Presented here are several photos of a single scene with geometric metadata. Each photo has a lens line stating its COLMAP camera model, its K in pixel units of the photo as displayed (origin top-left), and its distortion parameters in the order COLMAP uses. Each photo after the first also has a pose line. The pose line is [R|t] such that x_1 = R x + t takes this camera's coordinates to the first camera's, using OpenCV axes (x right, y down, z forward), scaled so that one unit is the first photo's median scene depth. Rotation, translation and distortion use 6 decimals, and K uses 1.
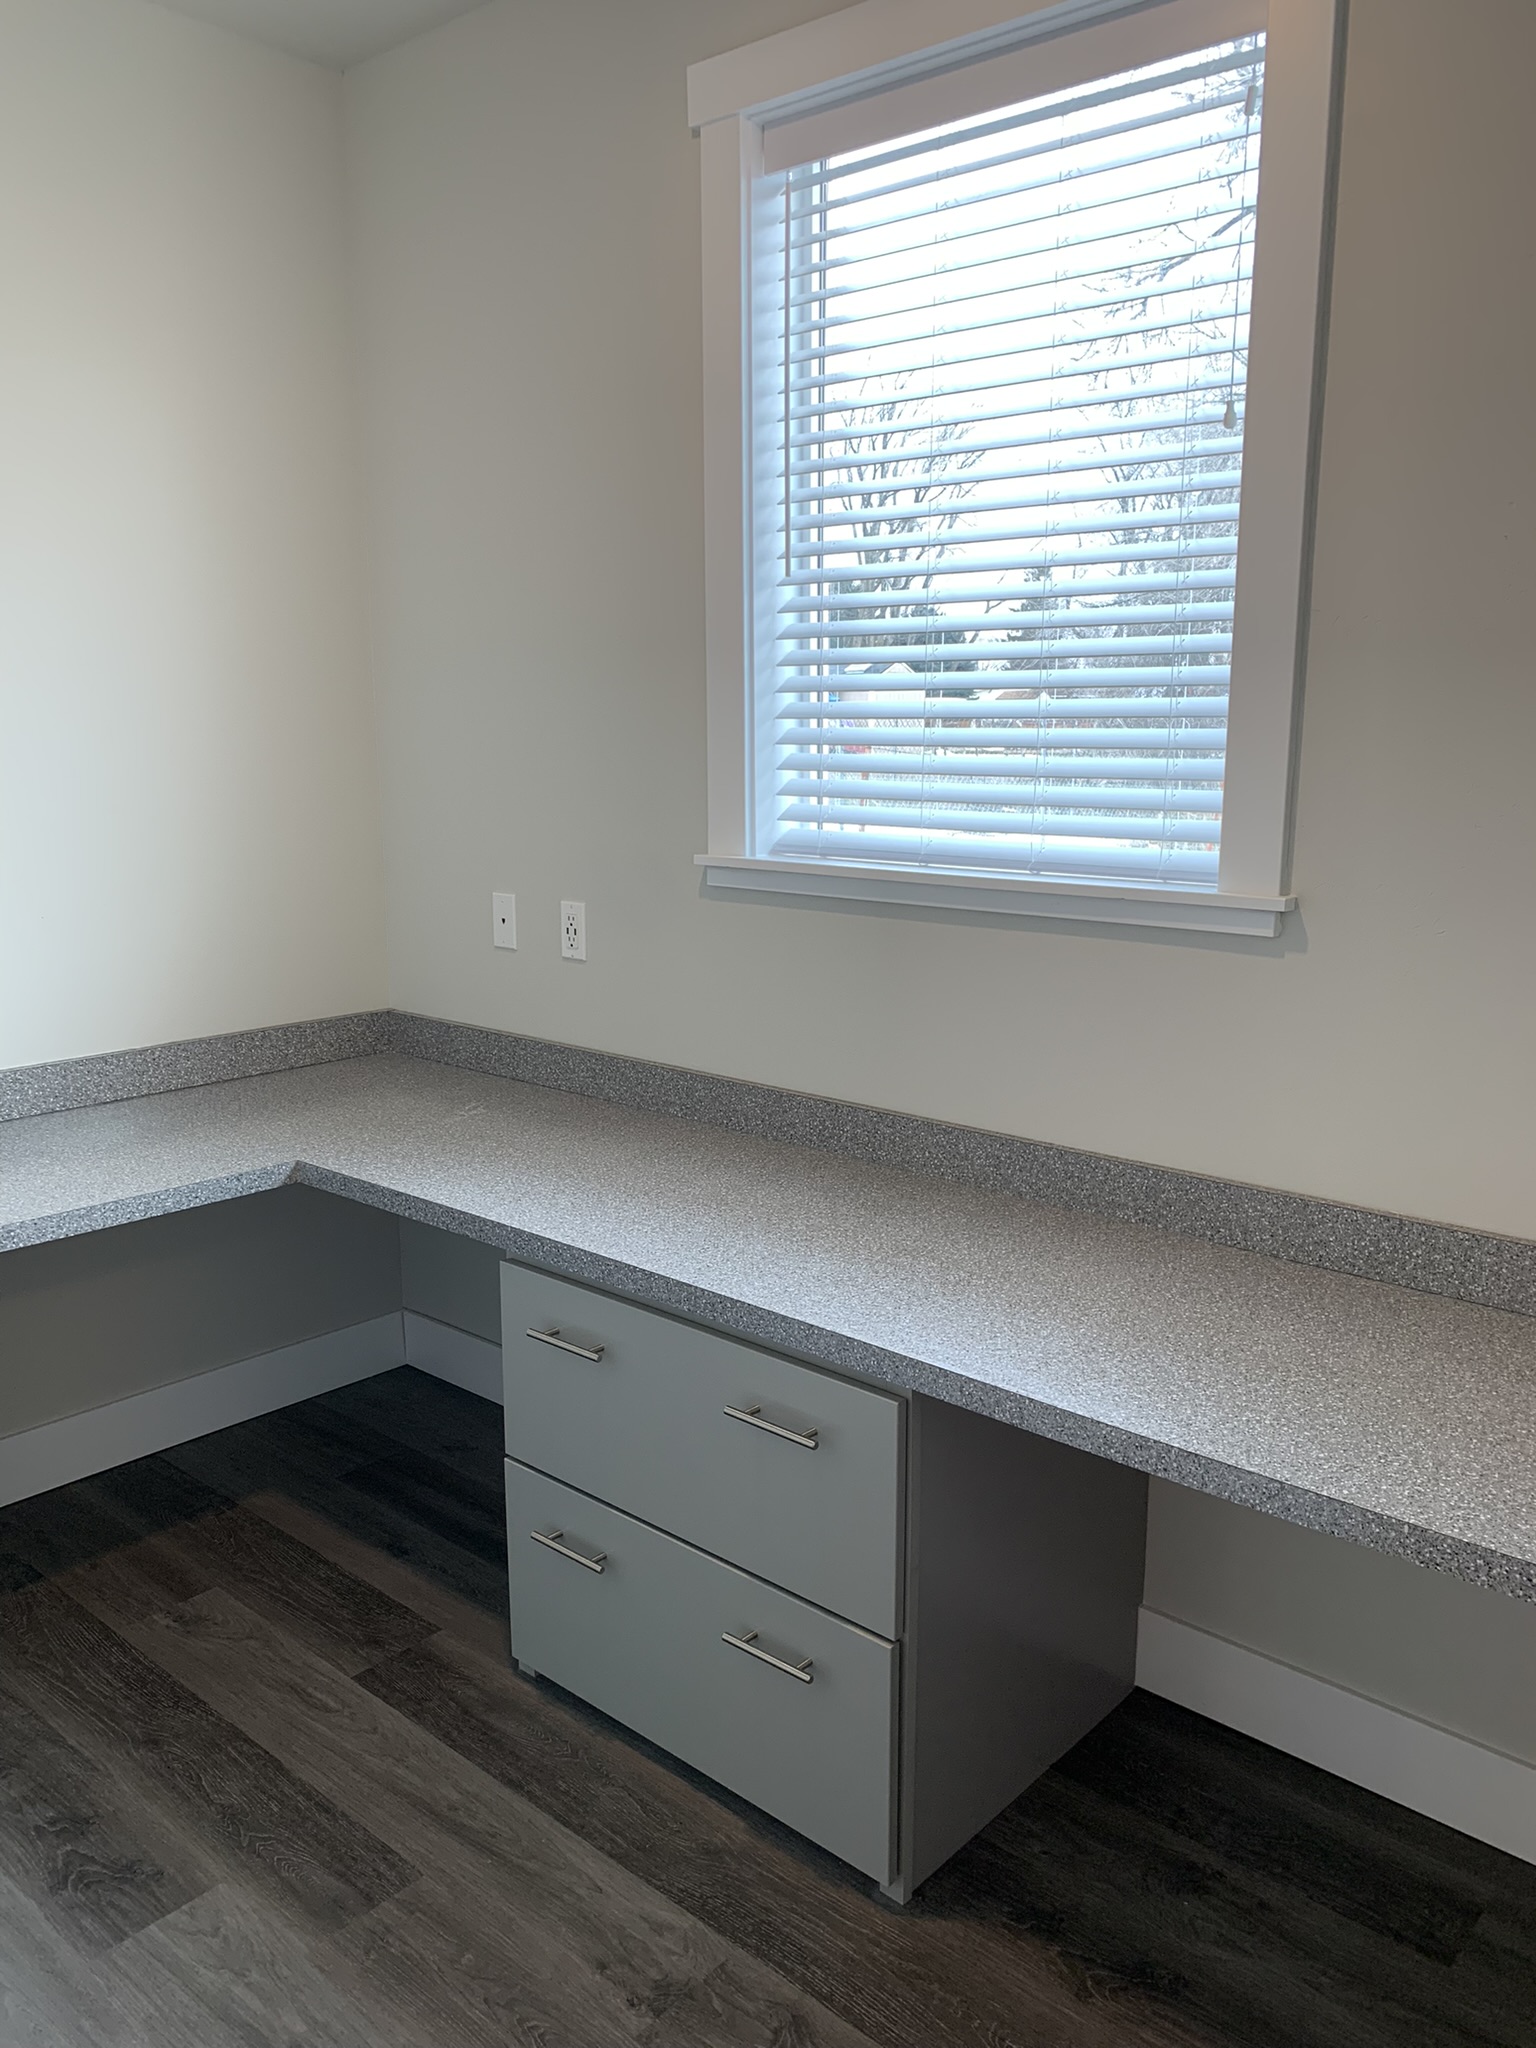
lens RADIAL K [[1575.6, 0, 756.4], [0, 1575.6, 1018.4], [0, 0, 1]] dist [0.039643, -0.036289]
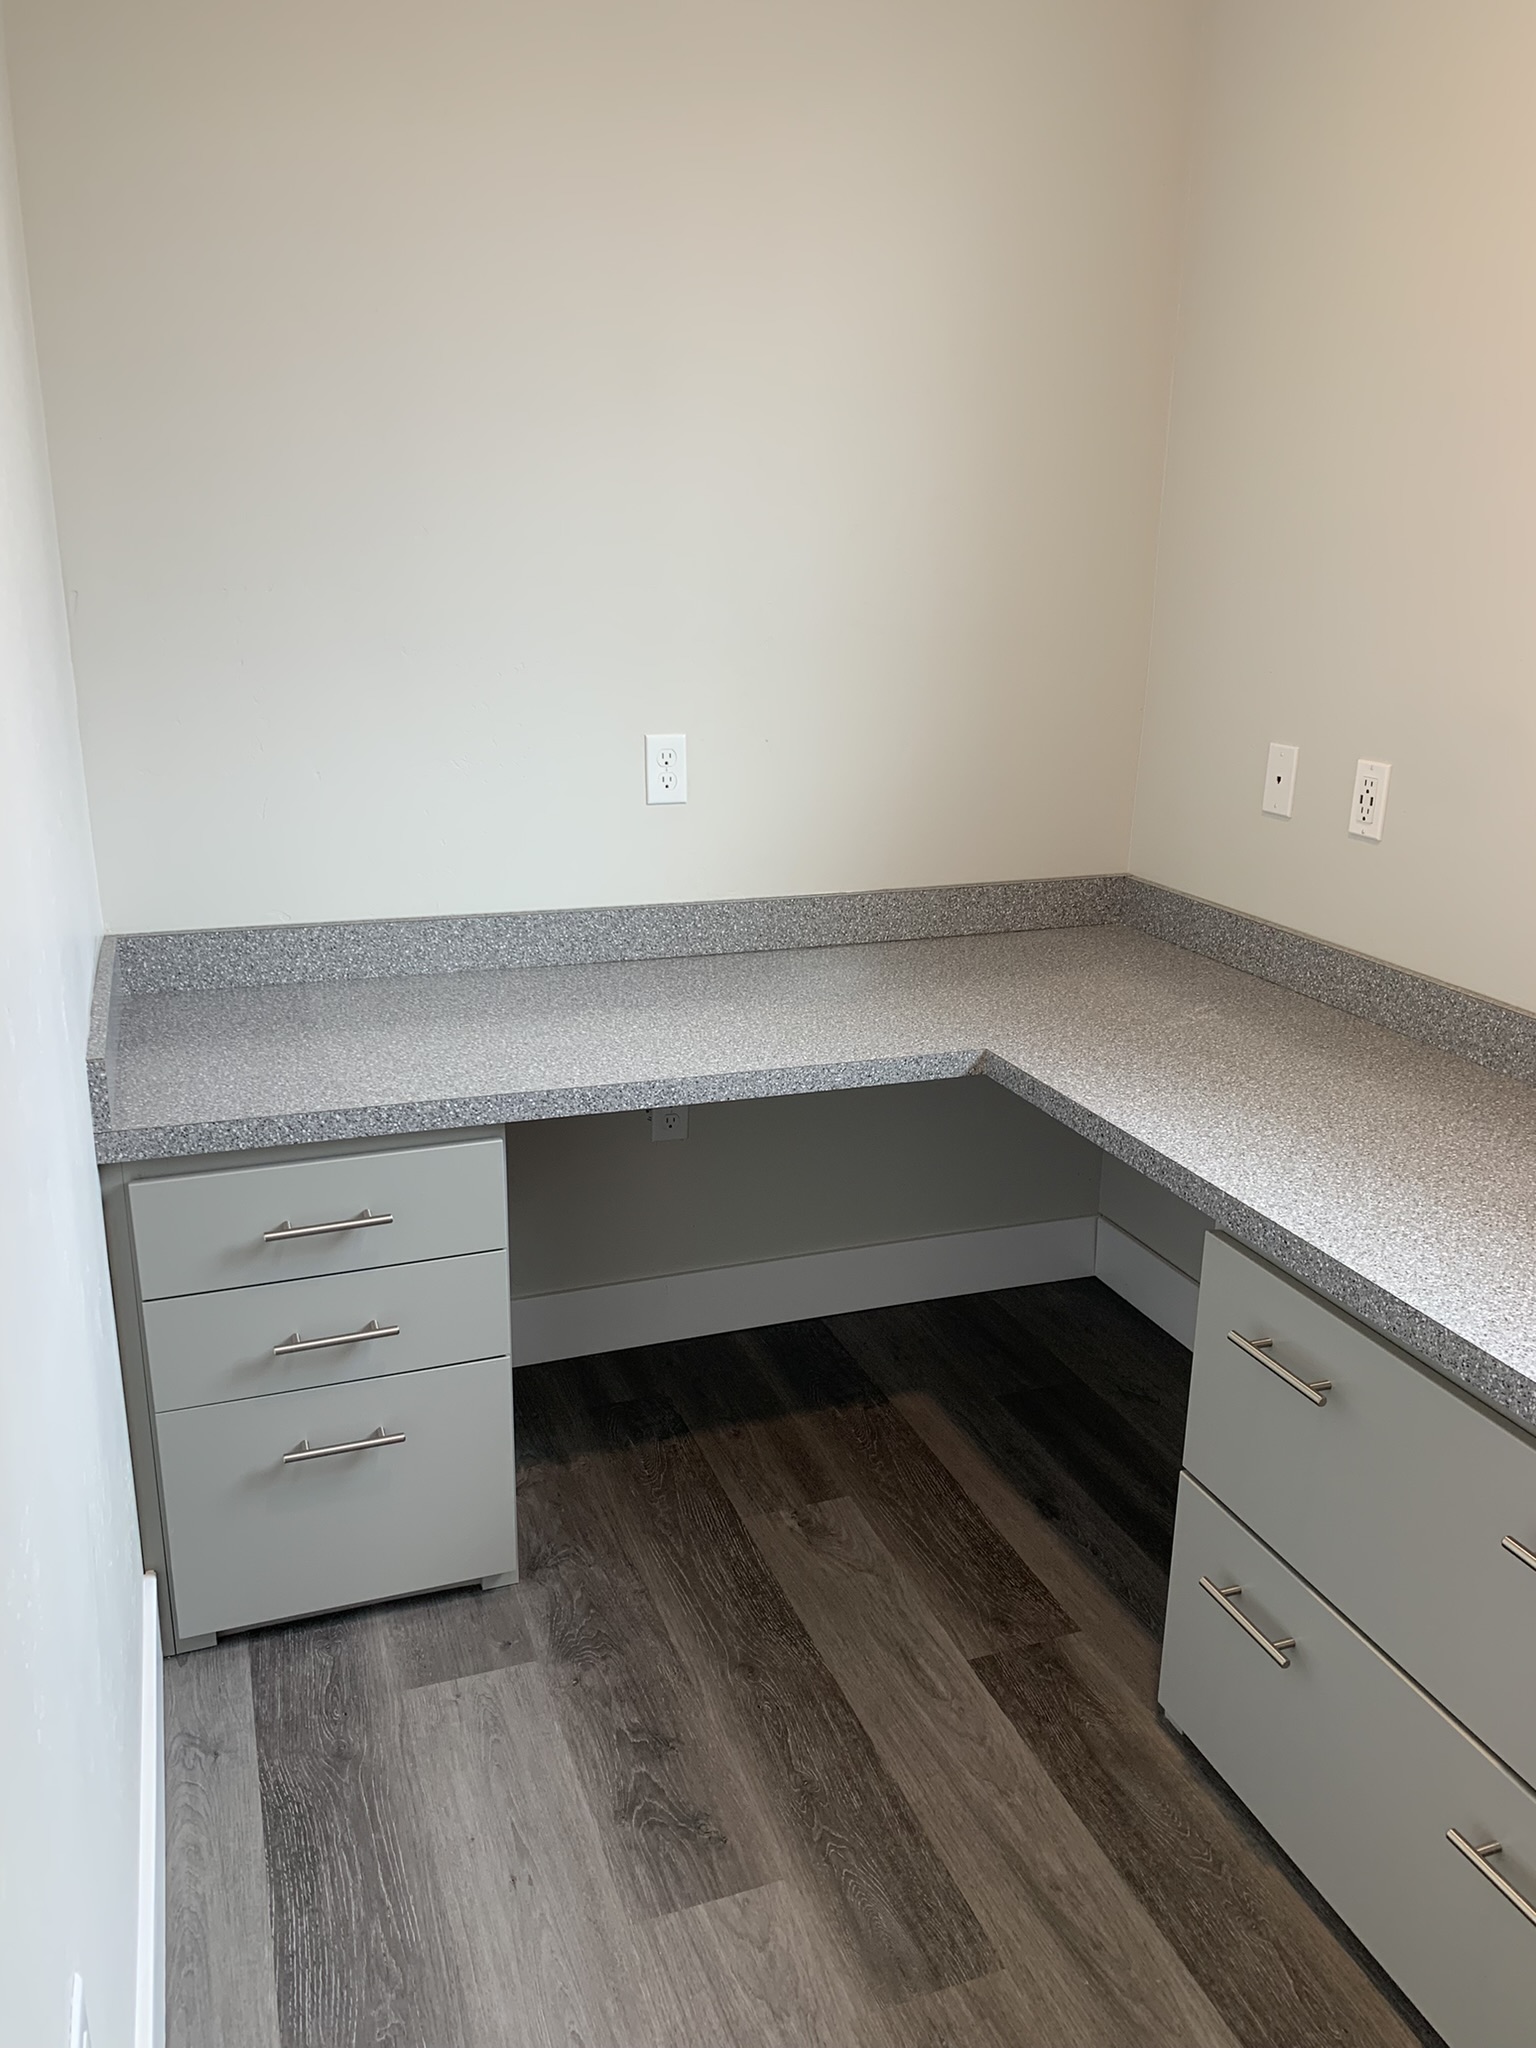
lens RADIAL K [[1551.0, 0, 759.6], [0, 1551.0, 1029.5], [0, 0, 1]] dist [0.013607, -0.028417]
pose [[0.884147, 0.146218, -0.443738, -0.031657], [-0.097879, 0.986659, 0.130093, -0.019590], [0.456840, -0.071589, 0.886663, 0.226479]]
